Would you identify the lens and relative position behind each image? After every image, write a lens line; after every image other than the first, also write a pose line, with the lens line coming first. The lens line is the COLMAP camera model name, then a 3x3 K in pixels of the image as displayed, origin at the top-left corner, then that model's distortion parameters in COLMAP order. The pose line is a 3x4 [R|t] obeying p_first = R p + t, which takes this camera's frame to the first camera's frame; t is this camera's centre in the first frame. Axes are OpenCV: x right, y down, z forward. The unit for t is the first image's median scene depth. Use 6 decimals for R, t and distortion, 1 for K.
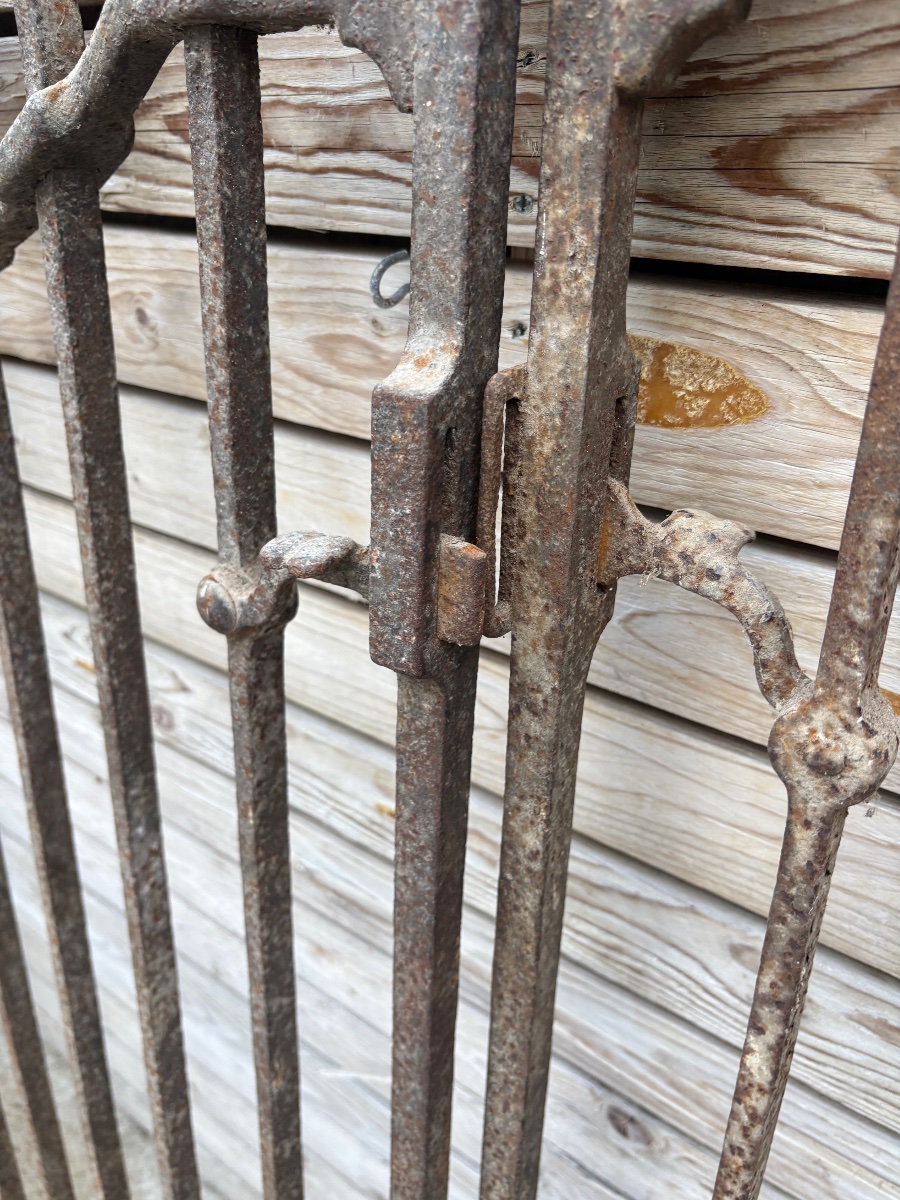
lens RADIAL K [[928.6, 0, 450.0], [0, 928.6, 600.0], [0, 0, 1]] dist [-0.019177, 0.036958]
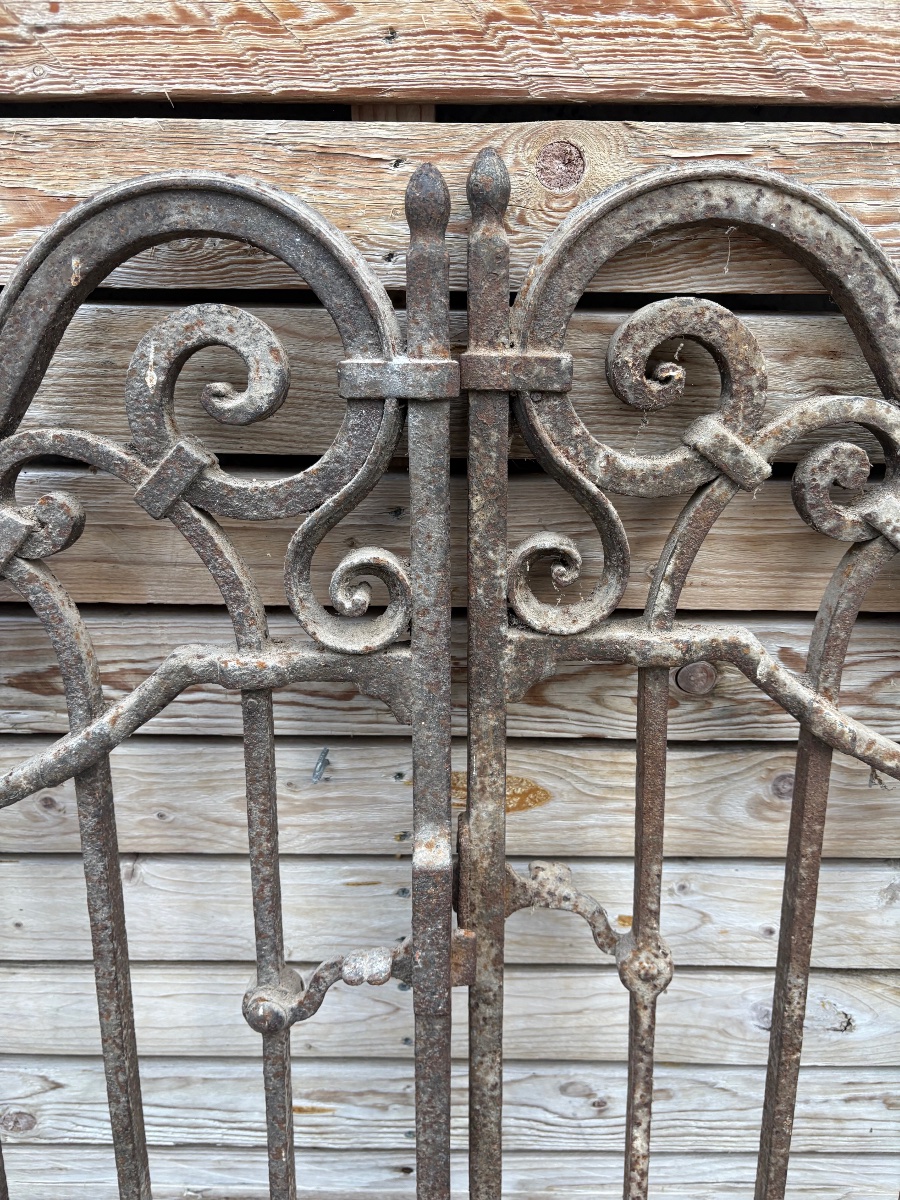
lens RADIAL K [[928.6, 0, 450.0], [0, 928.6, 600.0], [0, 0, 1]] dist [-0.019177, 0.036958]
pose [[0.808693, -0.172559, 0.562352, -0.908063], [0.260202, 0.962326, -0.078892, -0.544806], [-0.527552, 0.210124, 0.823126, -0.608714]]
